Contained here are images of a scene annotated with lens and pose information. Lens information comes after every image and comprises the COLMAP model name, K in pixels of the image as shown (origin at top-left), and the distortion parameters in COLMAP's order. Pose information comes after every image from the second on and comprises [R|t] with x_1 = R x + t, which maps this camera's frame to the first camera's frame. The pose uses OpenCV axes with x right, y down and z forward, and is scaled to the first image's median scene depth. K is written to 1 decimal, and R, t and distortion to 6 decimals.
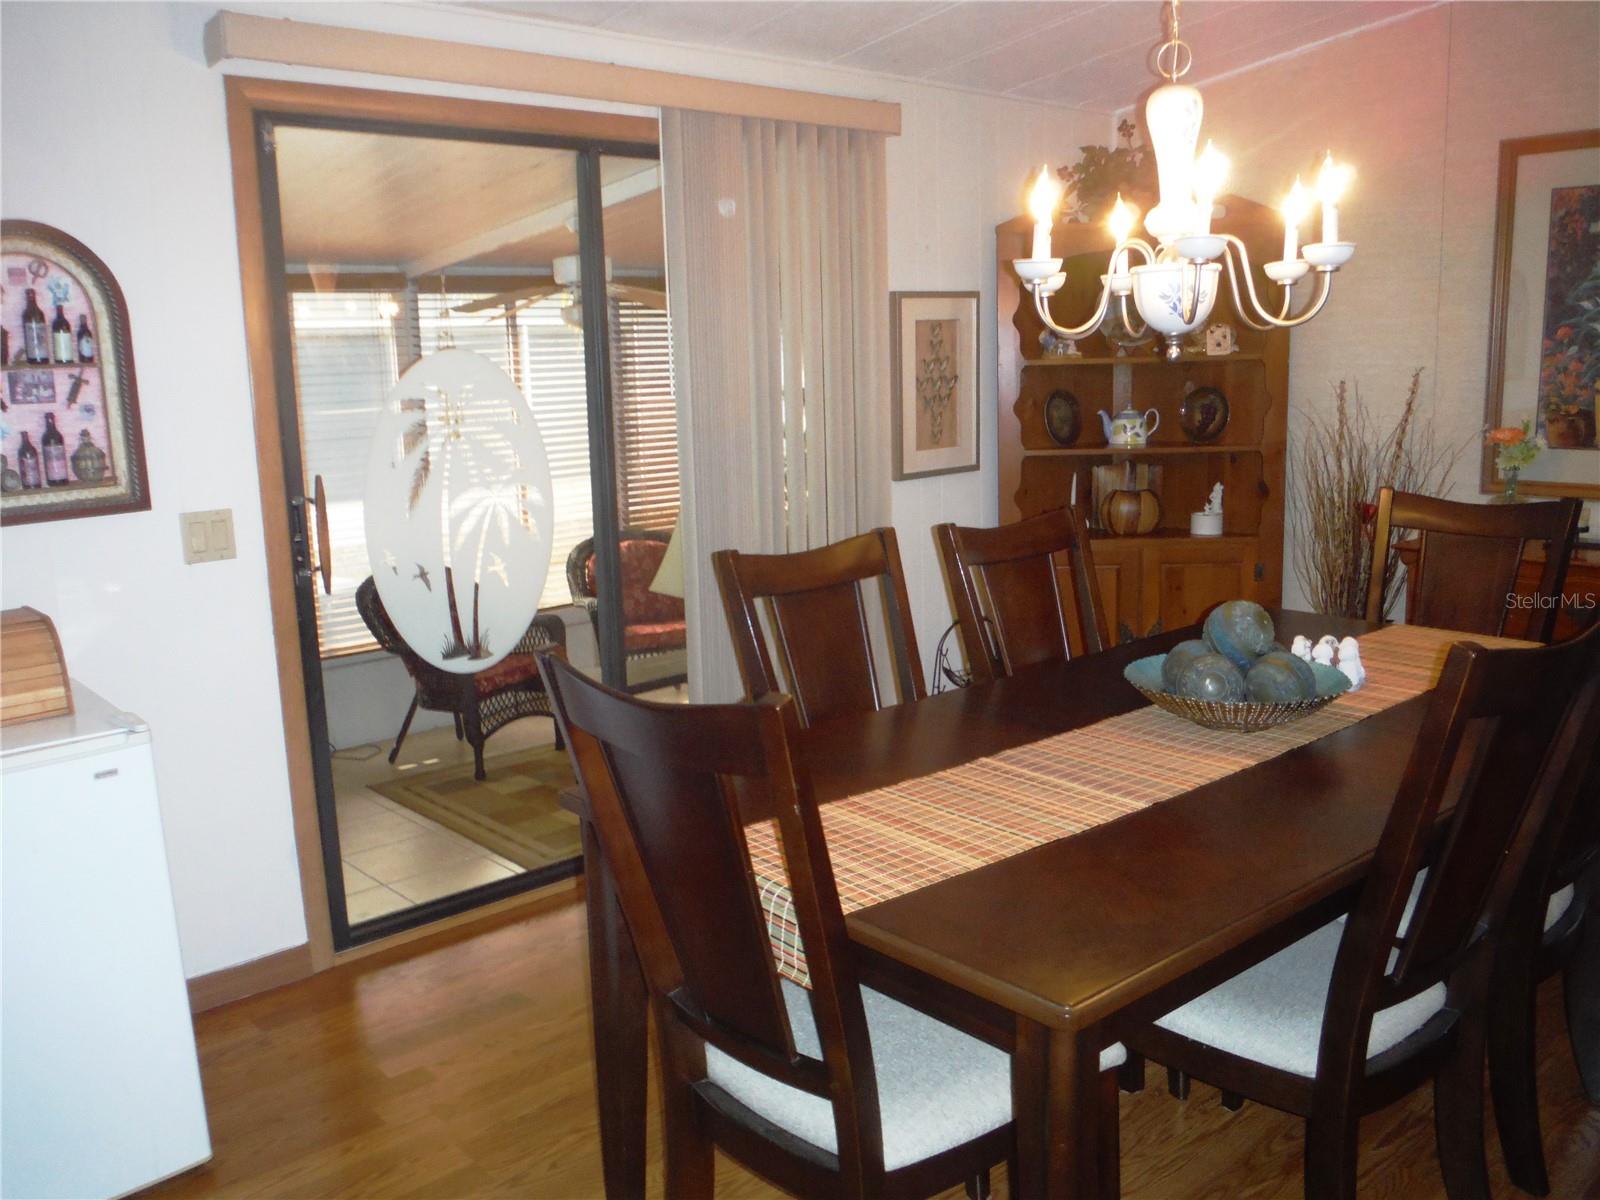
lens RADIAL K [[1360.6, 0, 787.6], [0, 1360.6, 599.4], [0, 0, 1]] dist [-0.057736, 0.035250]
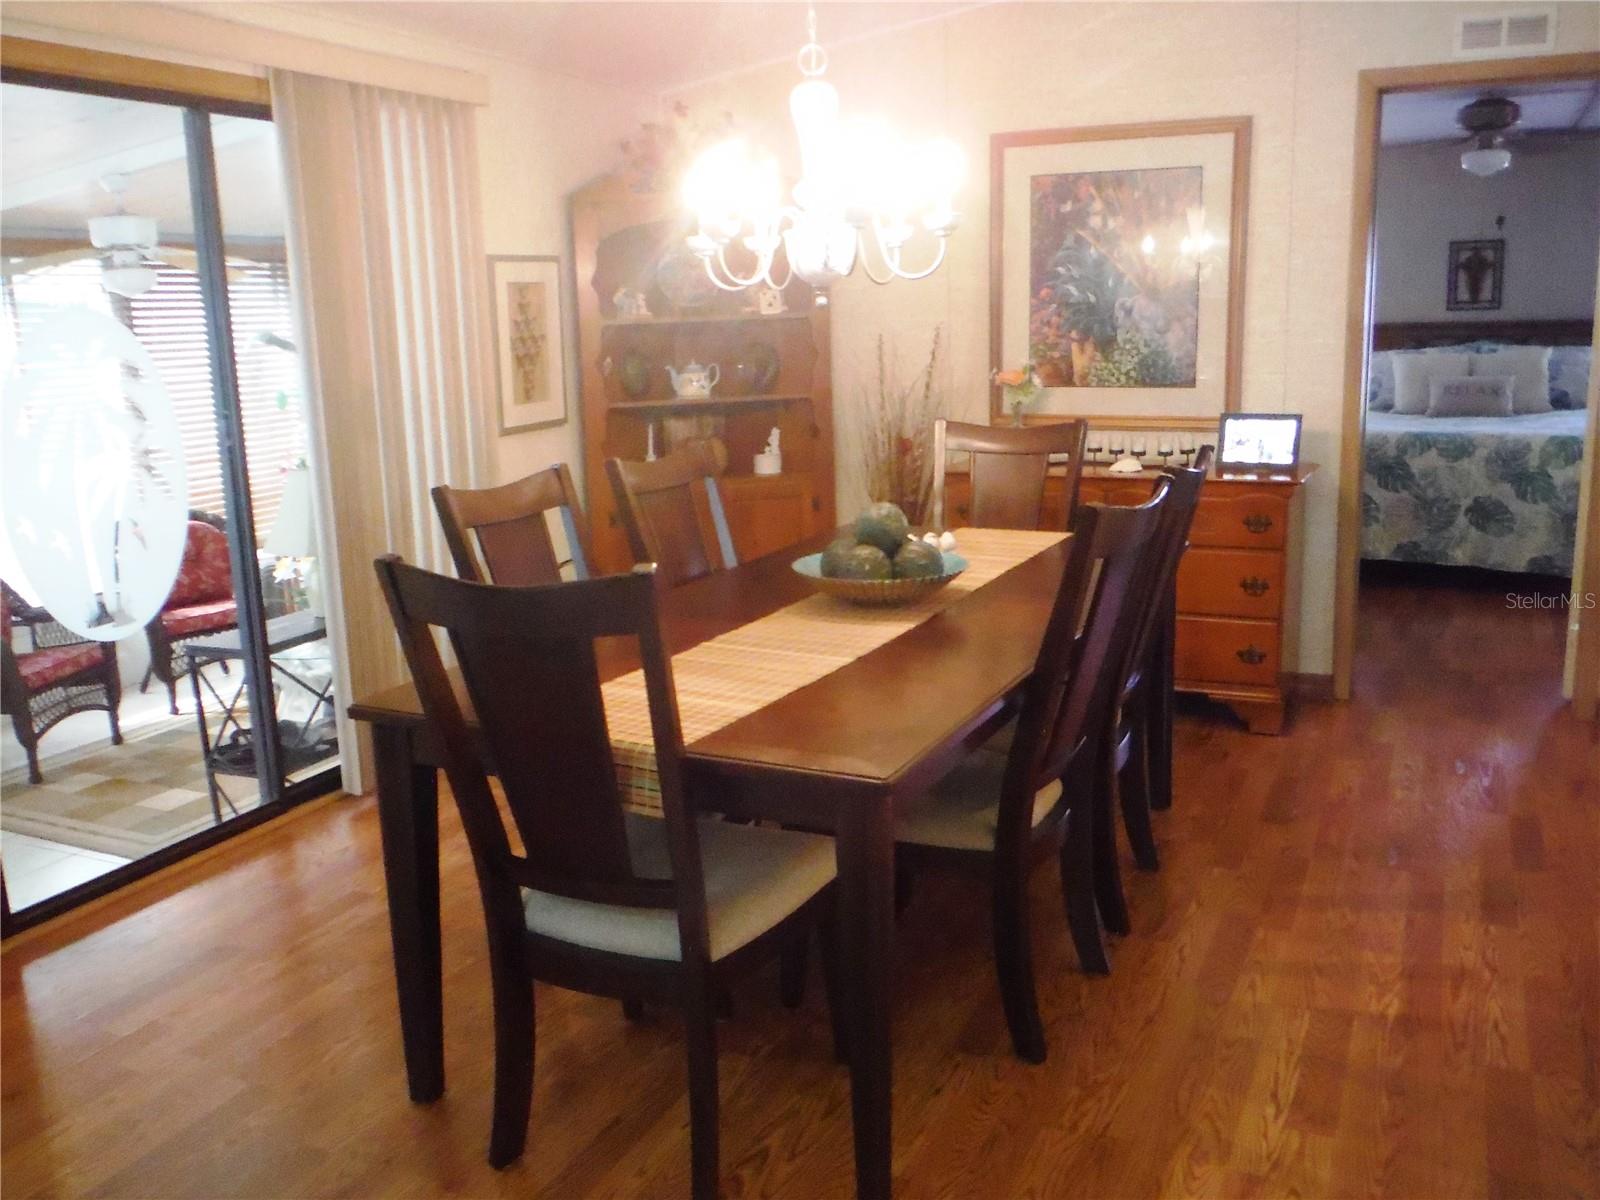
lens RADIAL K [[1360.6, 0, 804.5], [0, 1360.6, 616.2], [0, 0, 1]] dist [-0.057736, 0.035250]
pose [[0.920540, -0.085529, 0.381169, -0.111848], [0.073881, 0.996246, 0.045118, 0.022625], [-0.383597, -0.013372, 0.923404, -0.066457]]
